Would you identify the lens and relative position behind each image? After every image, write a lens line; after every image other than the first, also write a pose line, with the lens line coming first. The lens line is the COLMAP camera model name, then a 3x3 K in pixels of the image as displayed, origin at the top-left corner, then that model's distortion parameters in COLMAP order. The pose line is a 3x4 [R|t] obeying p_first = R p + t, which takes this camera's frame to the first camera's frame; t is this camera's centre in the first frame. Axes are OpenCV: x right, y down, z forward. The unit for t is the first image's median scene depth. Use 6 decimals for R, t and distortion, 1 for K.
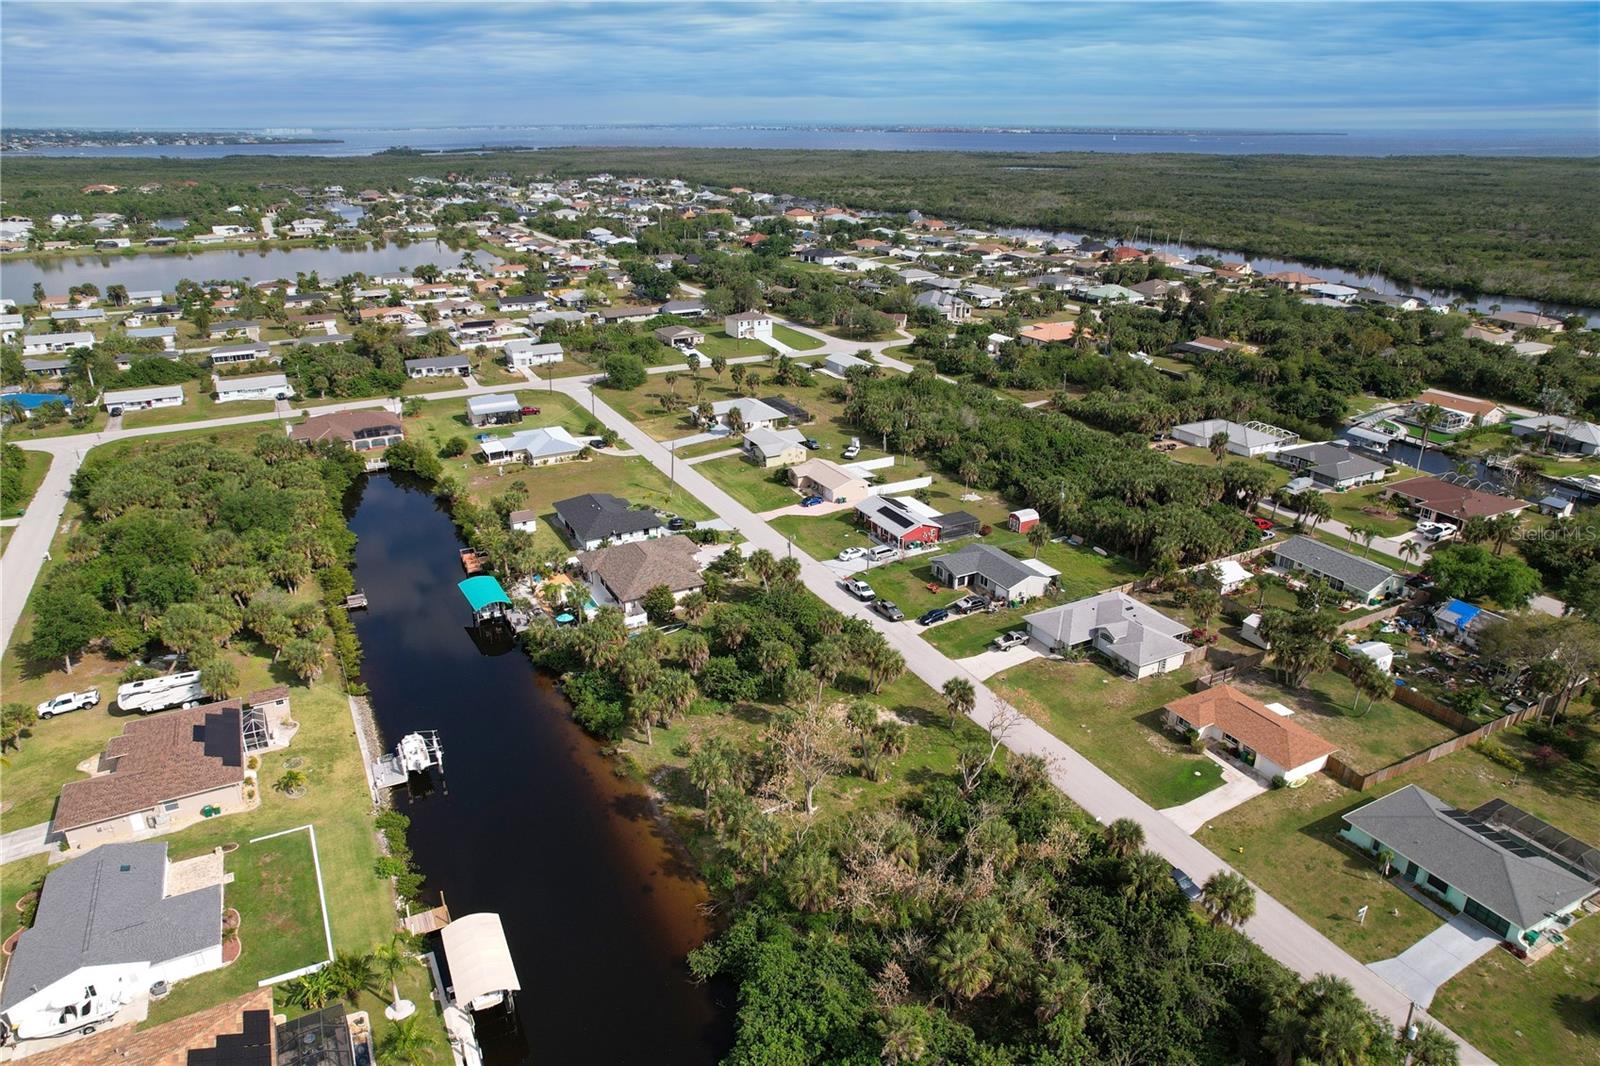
lens RADIAL K [[1027.9, 0, 800.0], [0, 1027.9, 533.0], [0, 0, 1]] dist [-0.074265, 0.058507]
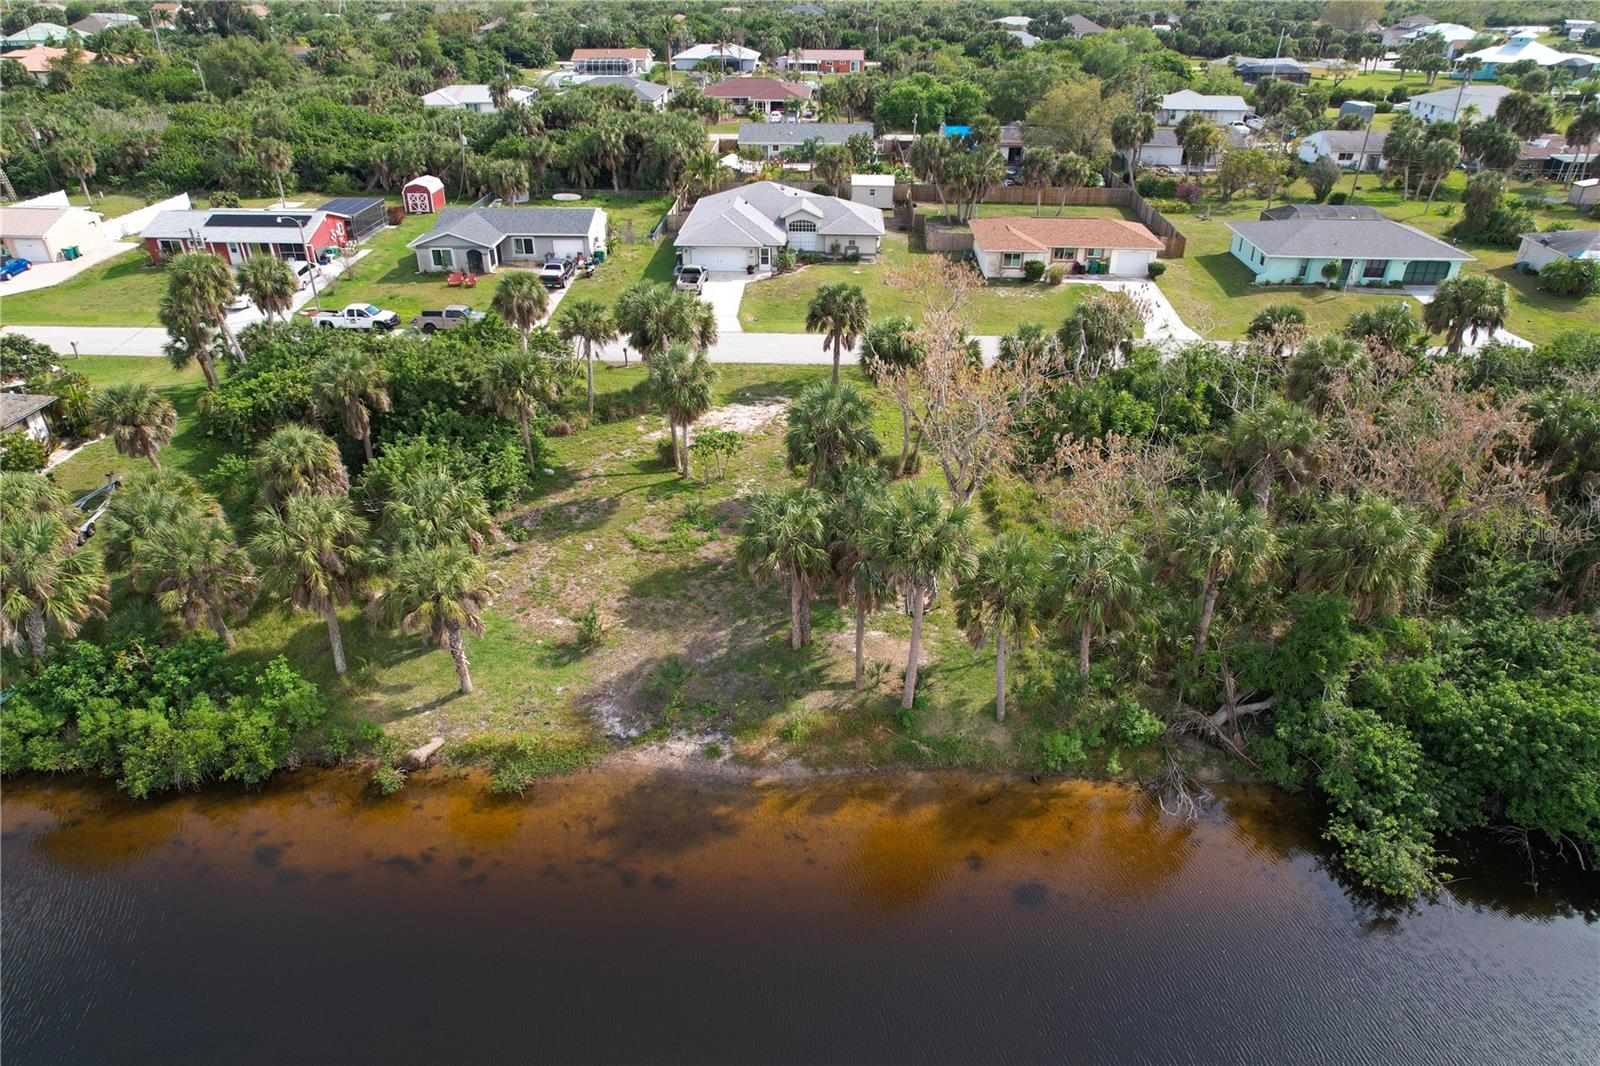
lens RADIAL K [[1027.9, 0, 800.0], [0, 1027.9, 533.0], [0, 0, 1]] dist [-0.074265, 0.058507]
pose [[0.500233, -0.434372, 0.749058, -0.213990], [0.324930, 0.896021, 0.302601, 0.058857], [-0.802613, 0.092021, 0.589359, 0.458652]]
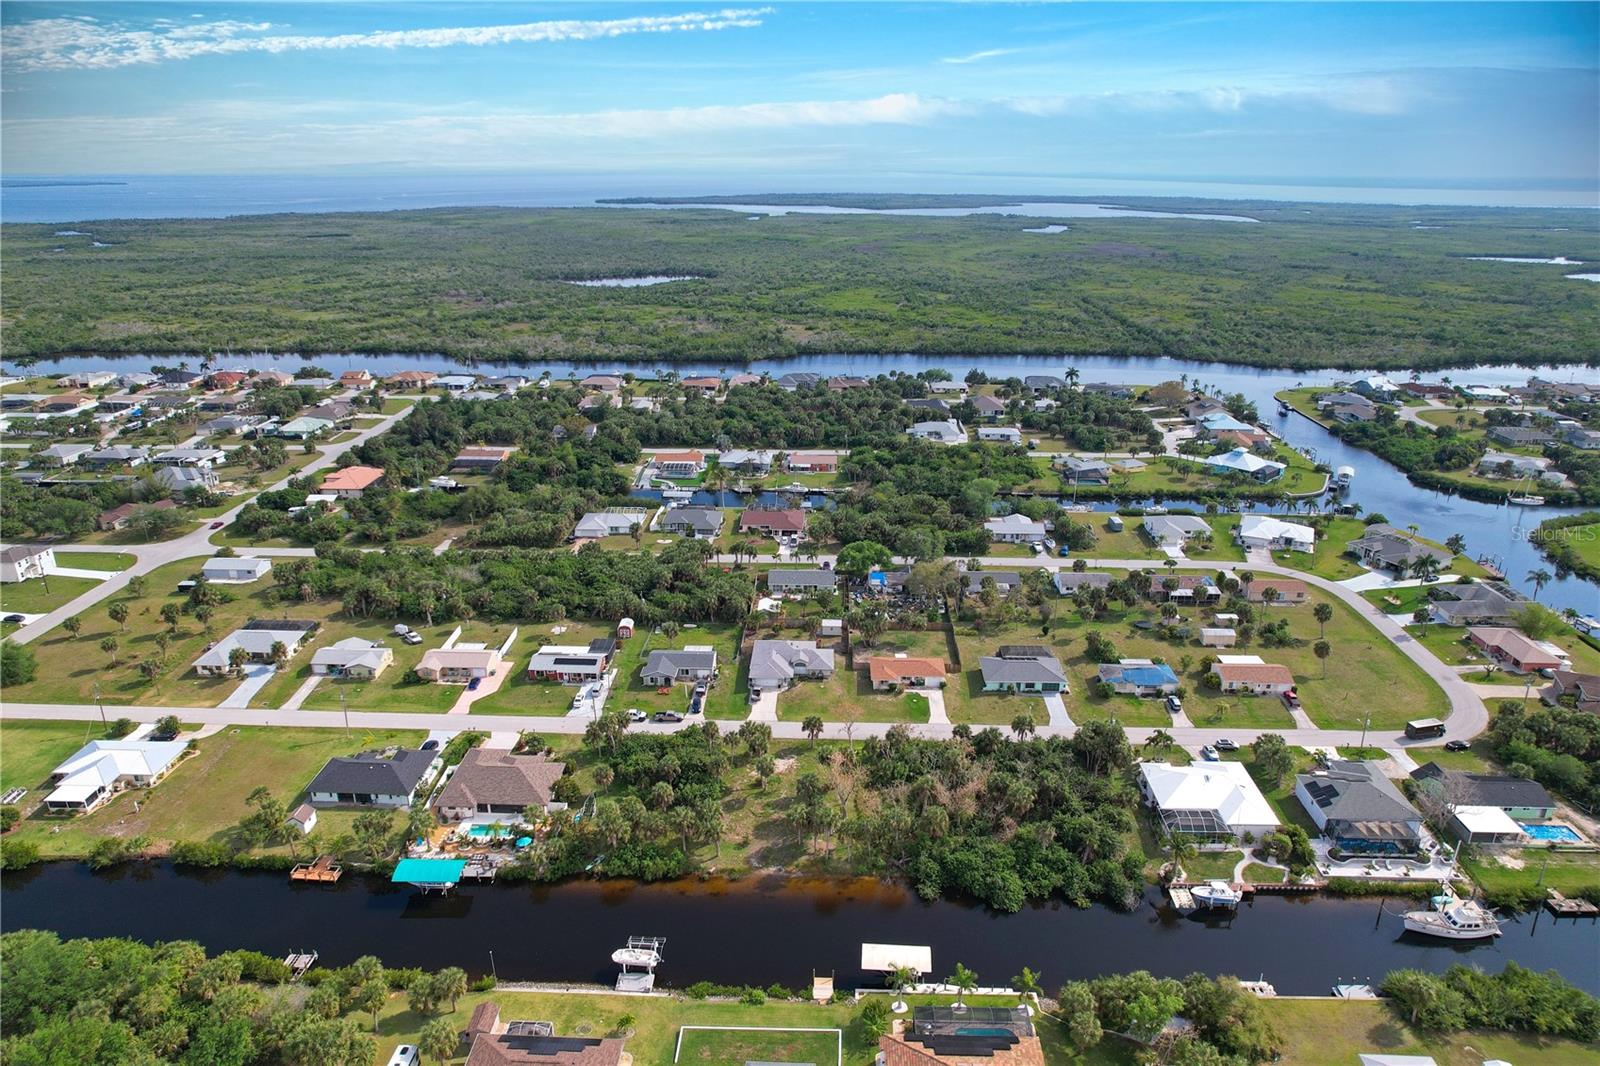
lens RADIAL K [[1027.9, 0, 800.0], [0, 1027.9, 533.0], [0, 0, 1]] dist [-0.074265, 0.058507]
pose [[0.496066, -0.298321, 0.815428, -0.721010], [0.326640, 0.934256, 0.143083, -0.243276], [-0.804503, 0.195373, 0.560896, 0.024841]]
